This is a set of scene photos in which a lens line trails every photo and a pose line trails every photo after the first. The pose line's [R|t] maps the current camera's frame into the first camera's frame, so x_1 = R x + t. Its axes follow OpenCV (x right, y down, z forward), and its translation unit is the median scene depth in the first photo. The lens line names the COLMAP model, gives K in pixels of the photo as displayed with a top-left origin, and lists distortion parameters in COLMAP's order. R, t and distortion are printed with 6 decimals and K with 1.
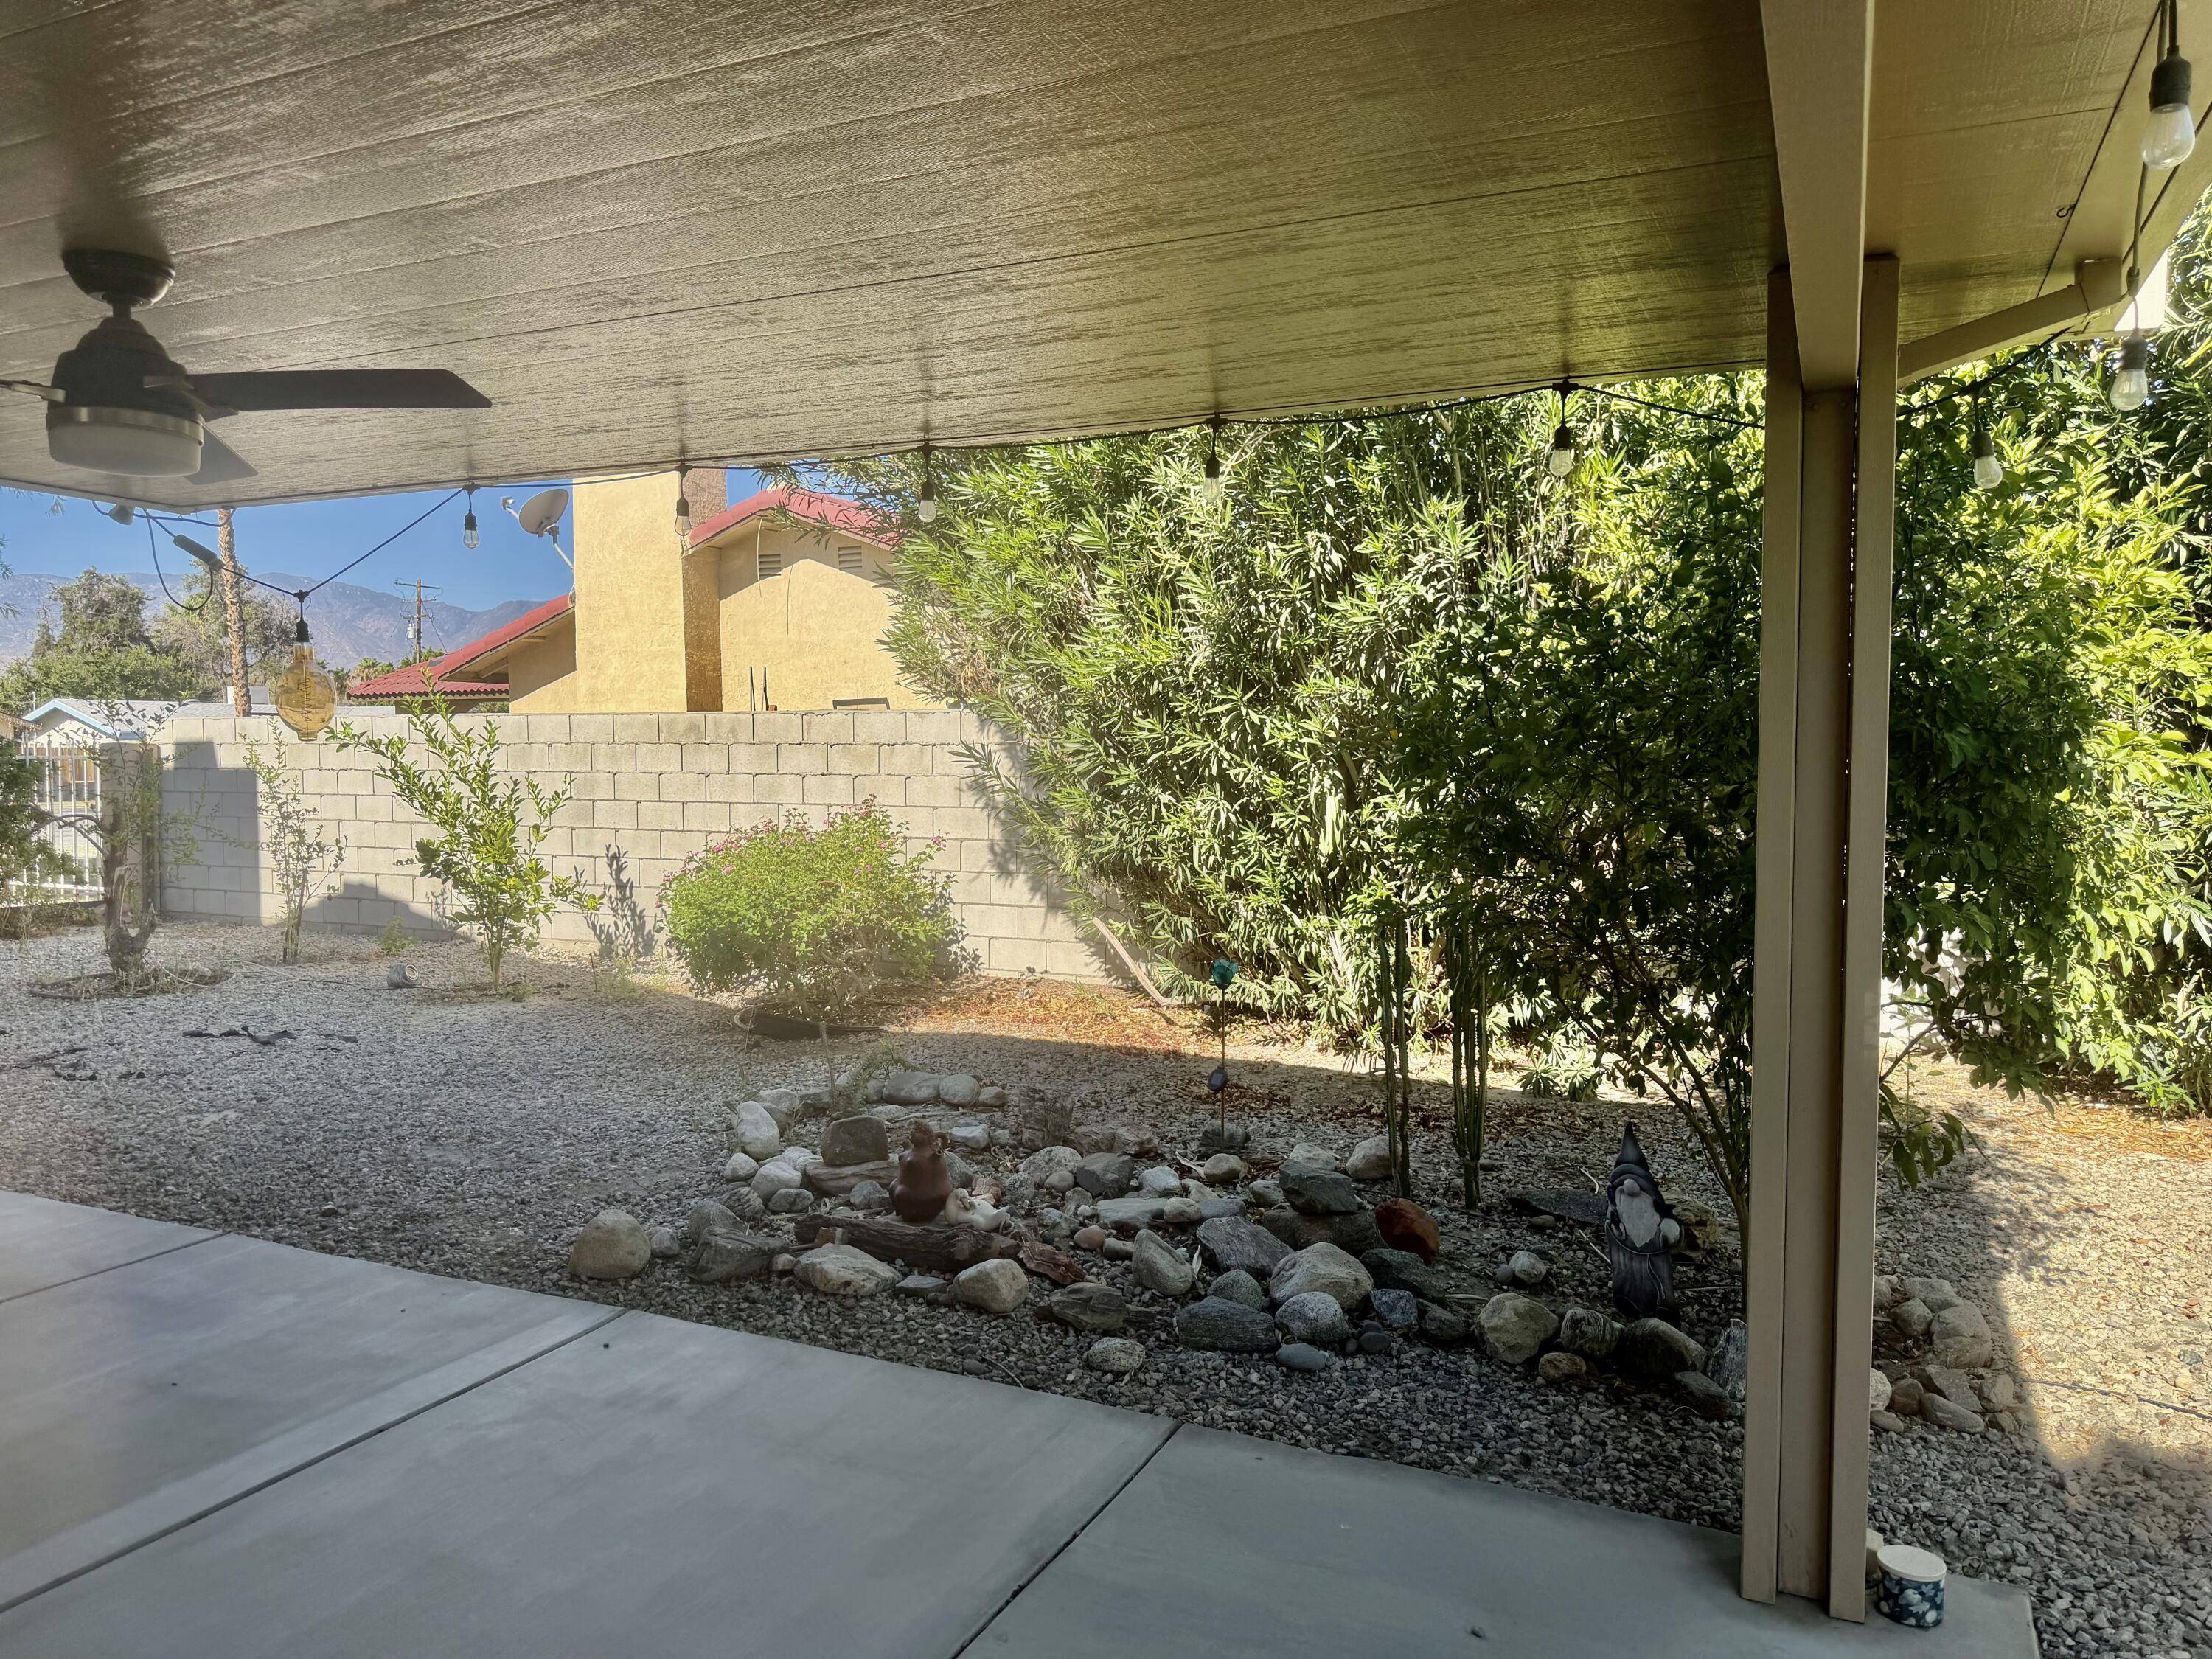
lens RADIAL K [[1552.9, 0, 1092.7], [0, 1552.9, 843.2], [0, 0, 1]] dist [0.061330, -0.131313]
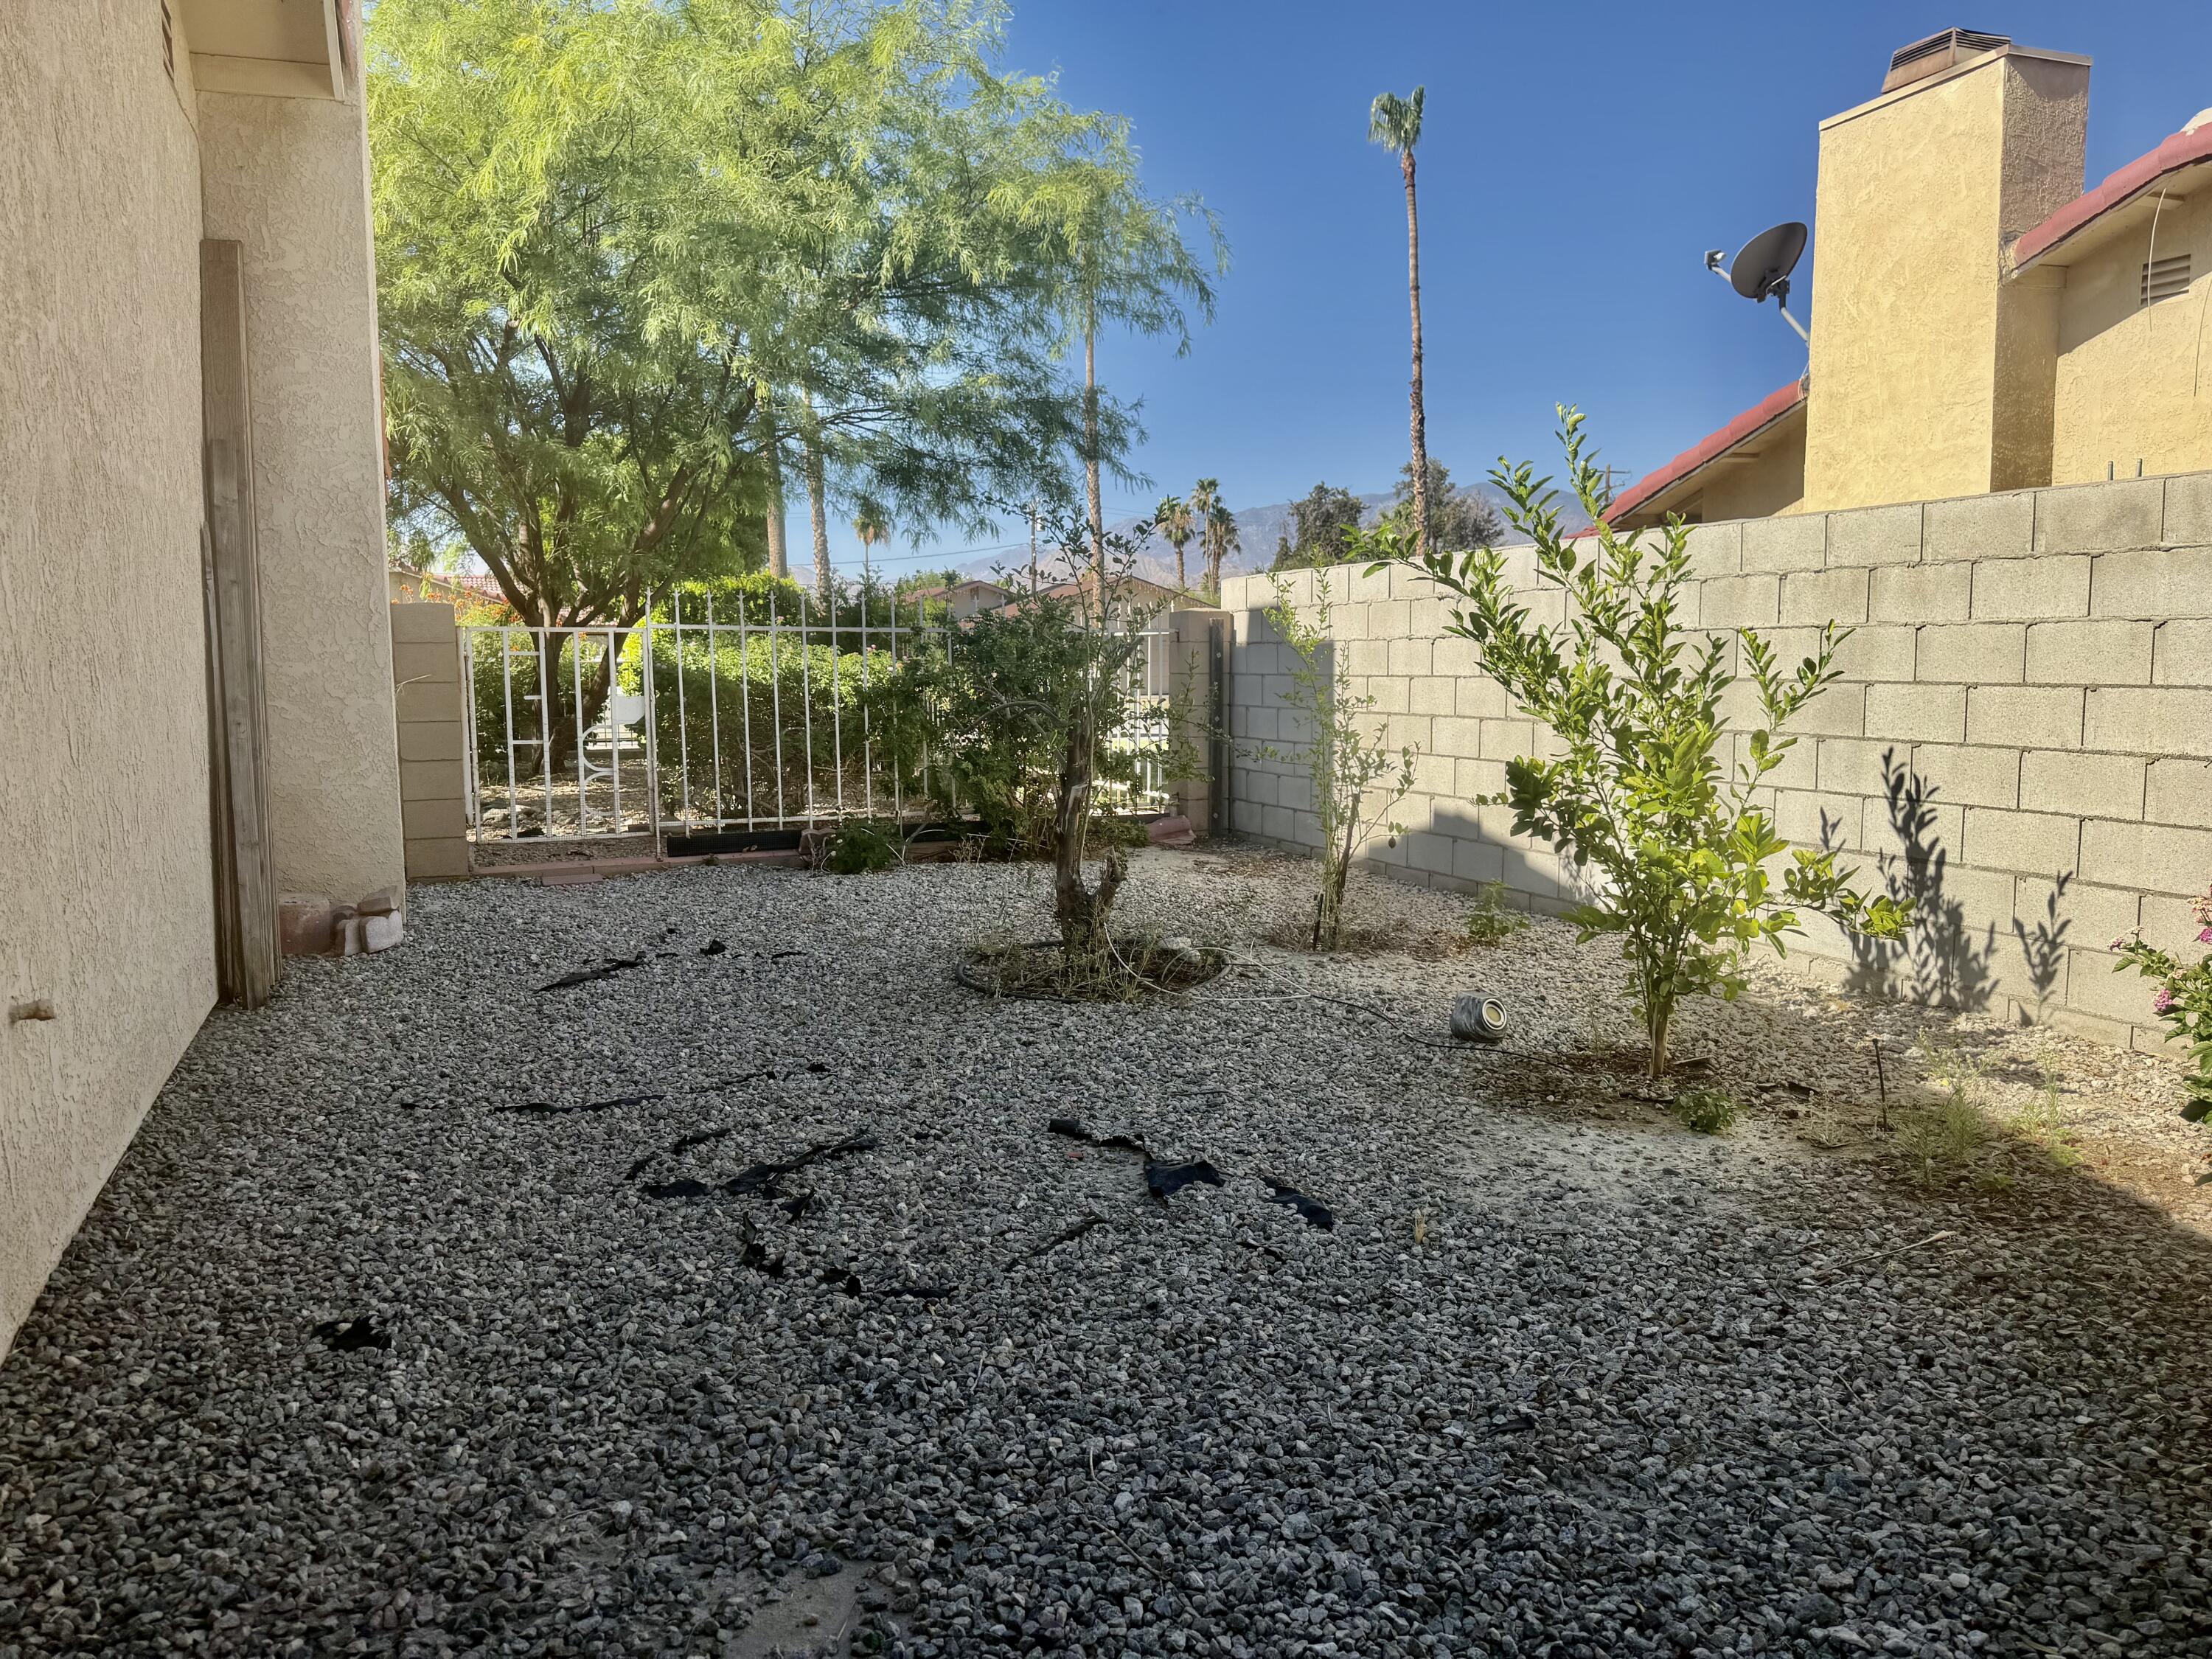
lens RADIAL K [[1552.9, 0, 1092.7], [0, 1552.9, 843.2], [0, 0, 1]] dist [0.061330, -0.131313]
pose [[0.752563, 0.070406, -0.654745, -0.198601], [-0.026289, 0.996688, 0.076959, -0.009513], [0.657995, -0.040704, 0.751921, 0.518342]]
